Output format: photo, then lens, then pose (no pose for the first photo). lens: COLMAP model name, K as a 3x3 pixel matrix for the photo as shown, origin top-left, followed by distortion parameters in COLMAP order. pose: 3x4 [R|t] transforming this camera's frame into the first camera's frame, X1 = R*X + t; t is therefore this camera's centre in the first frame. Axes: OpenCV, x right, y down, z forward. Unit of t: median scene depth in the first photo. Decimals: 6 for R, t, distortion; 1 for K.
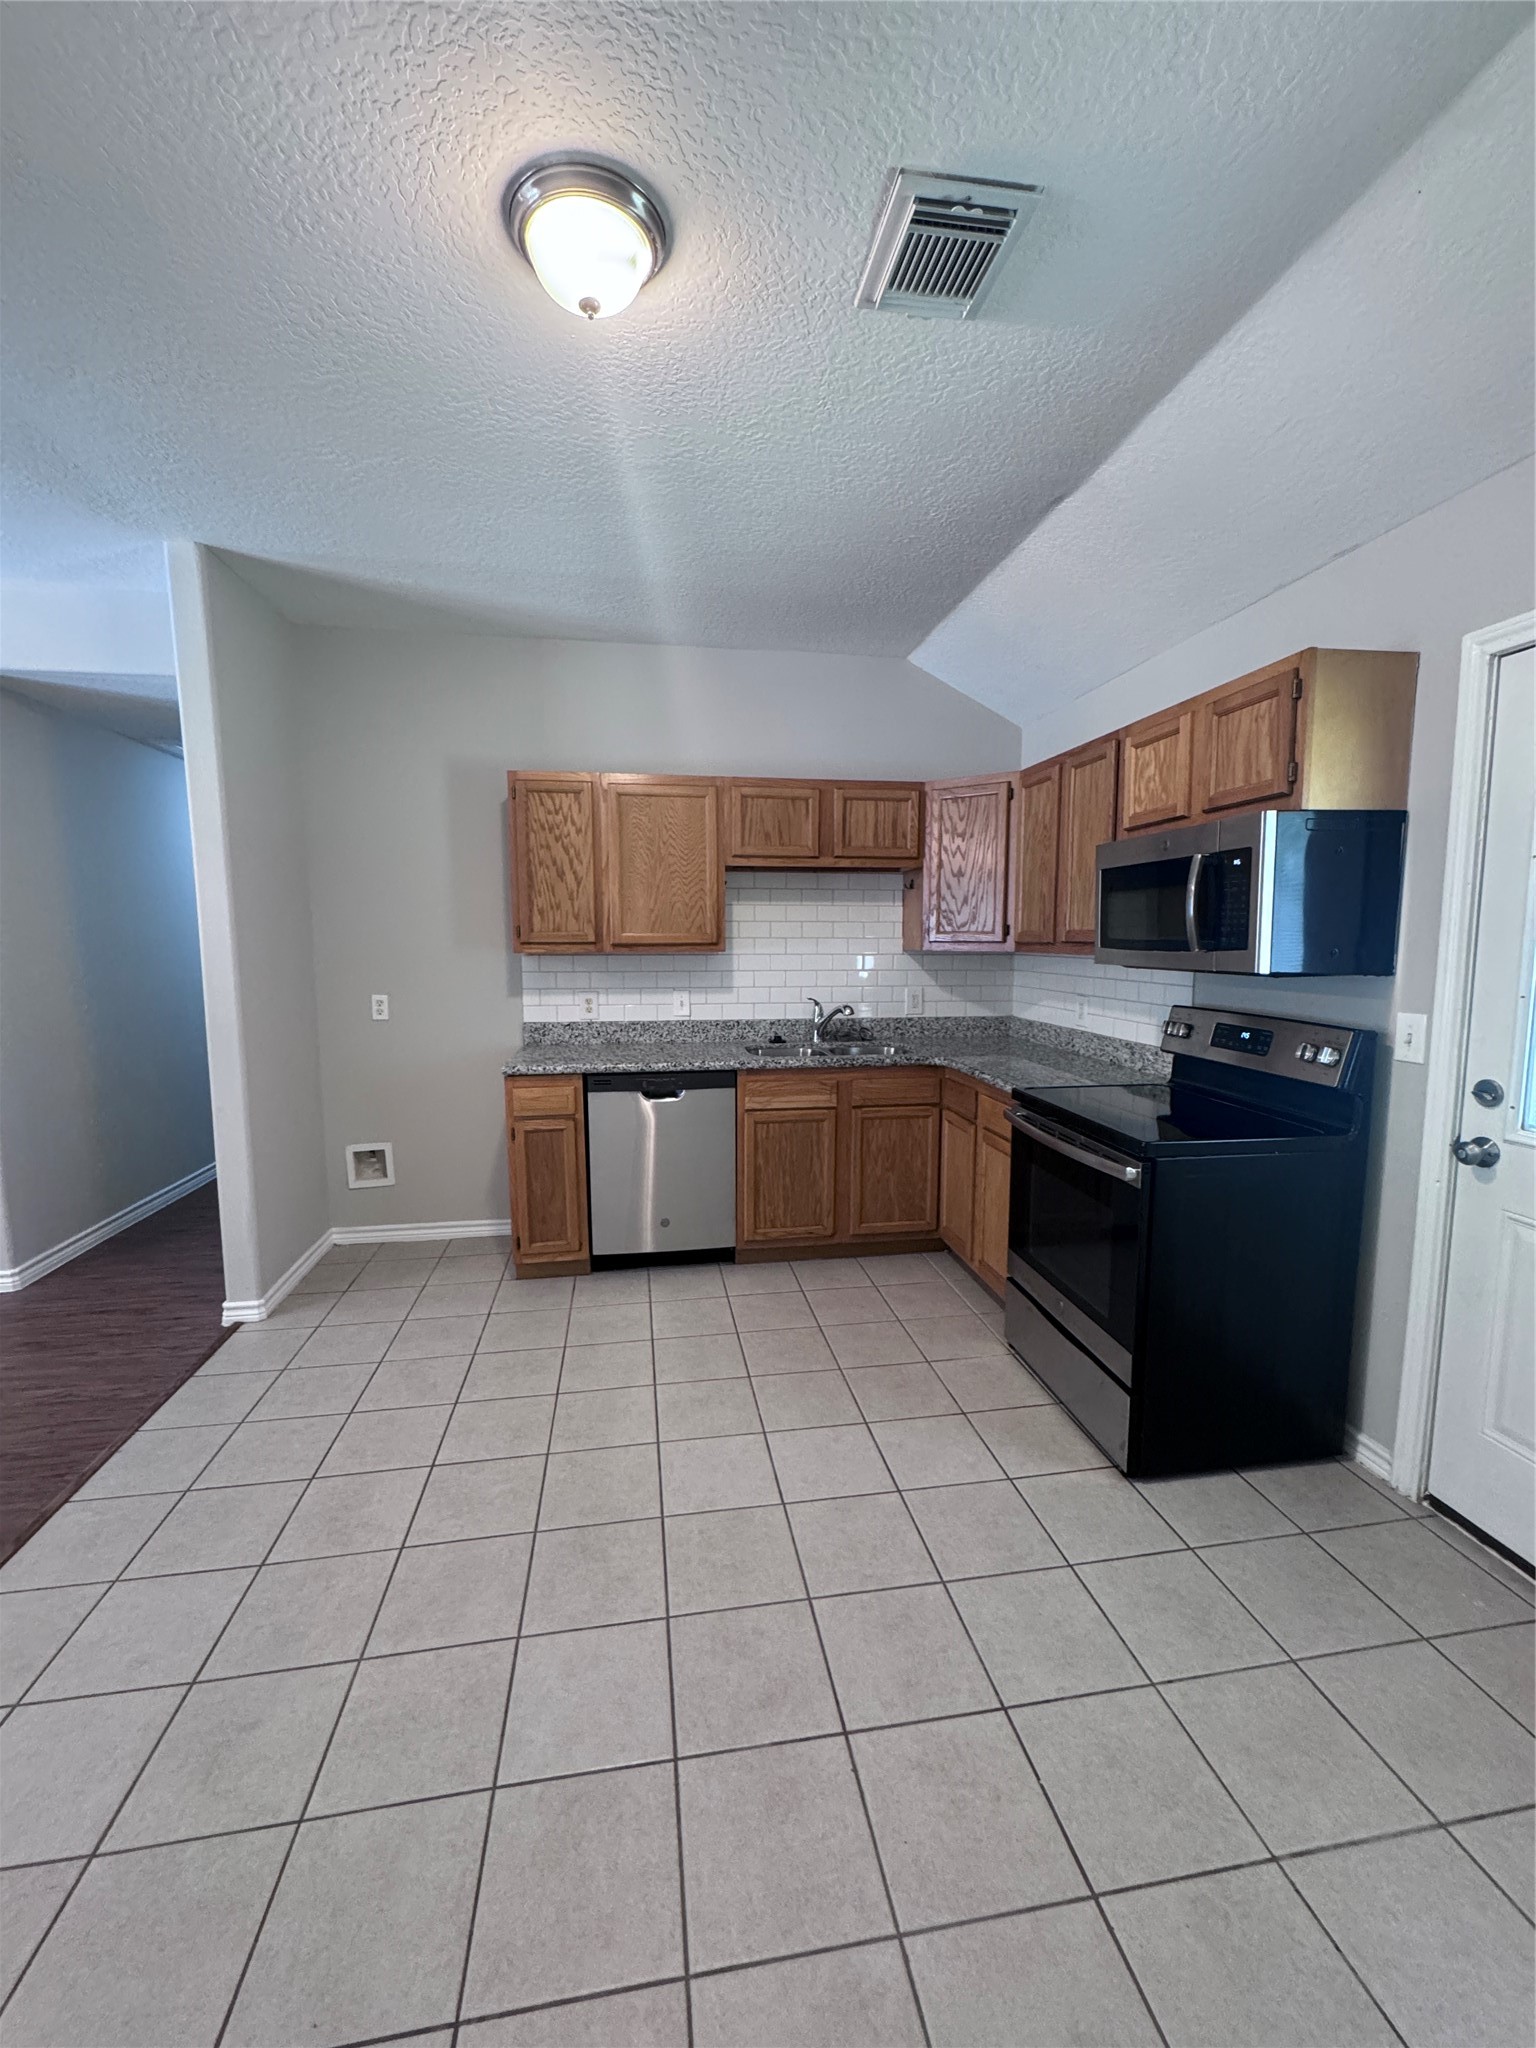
lens RADIAL K [[819.3, 0, 763.8], [0, 819.3, 1026.6], [0, 0, 1]] dist [-0.002057, 0.000455]
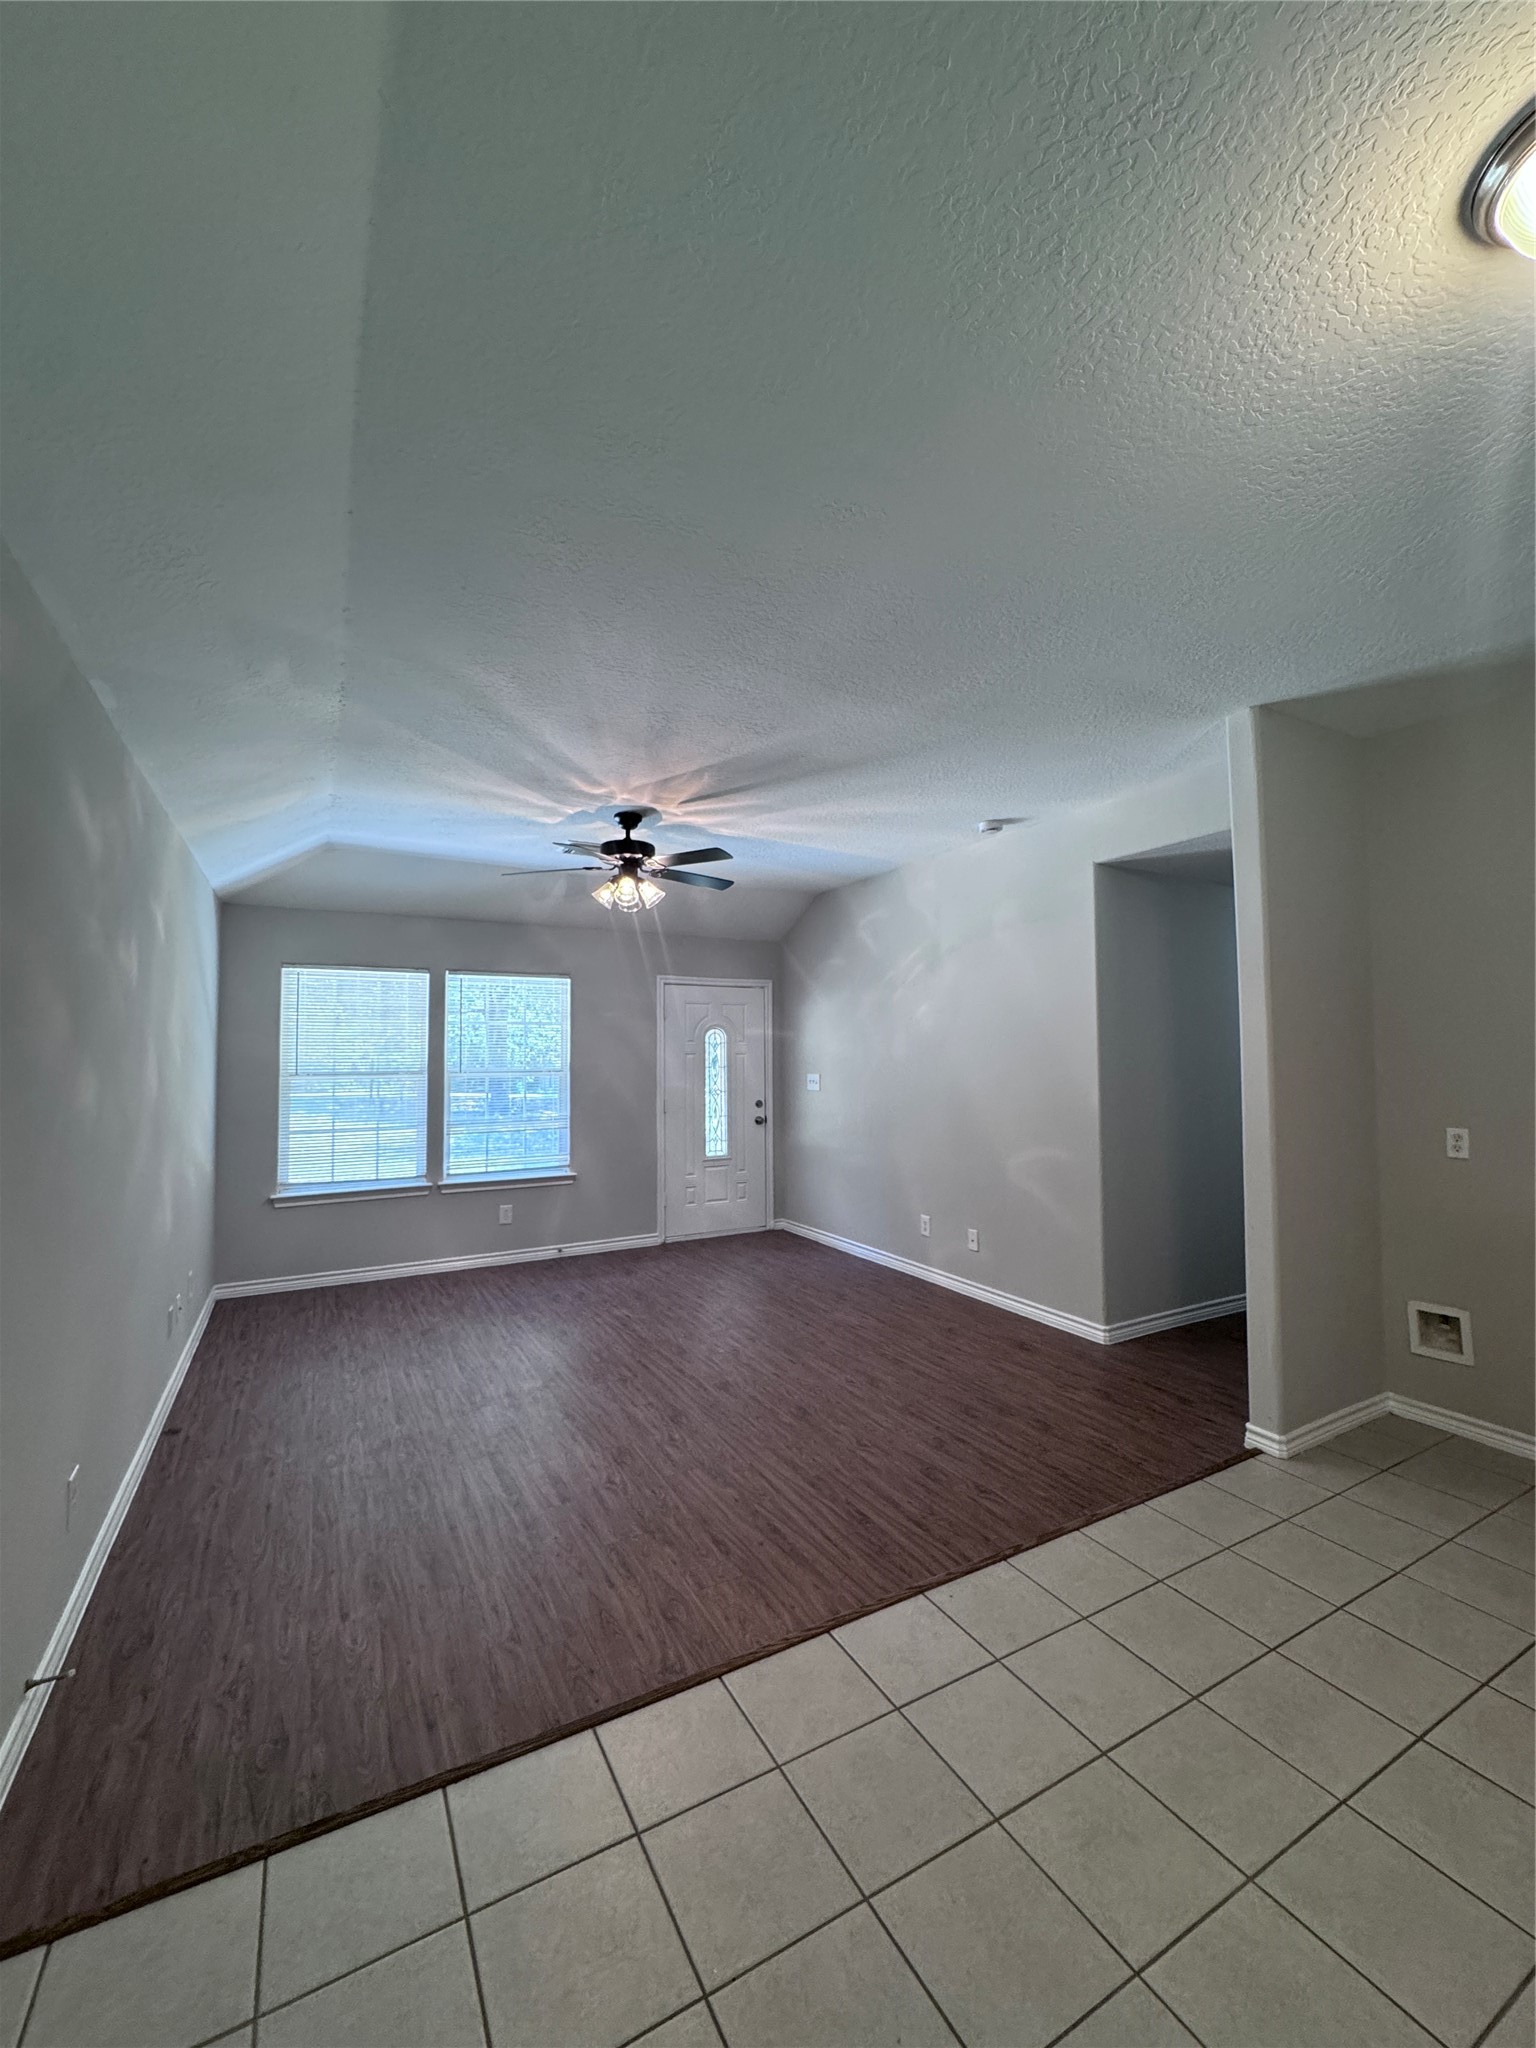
lens RADIAL K [[819.3, 0, 763.8], [0, 819.3, 1026.6], [0, 0, 1]] dist [-0.002057, 0.000455]
pose [[0.342312, -0.035916, -0.938900, 0.095313], [-0.100615, 0.992122, -0.074635, -0.009451], [0.934184, 0.120016, 0.336002, 0.053149]]
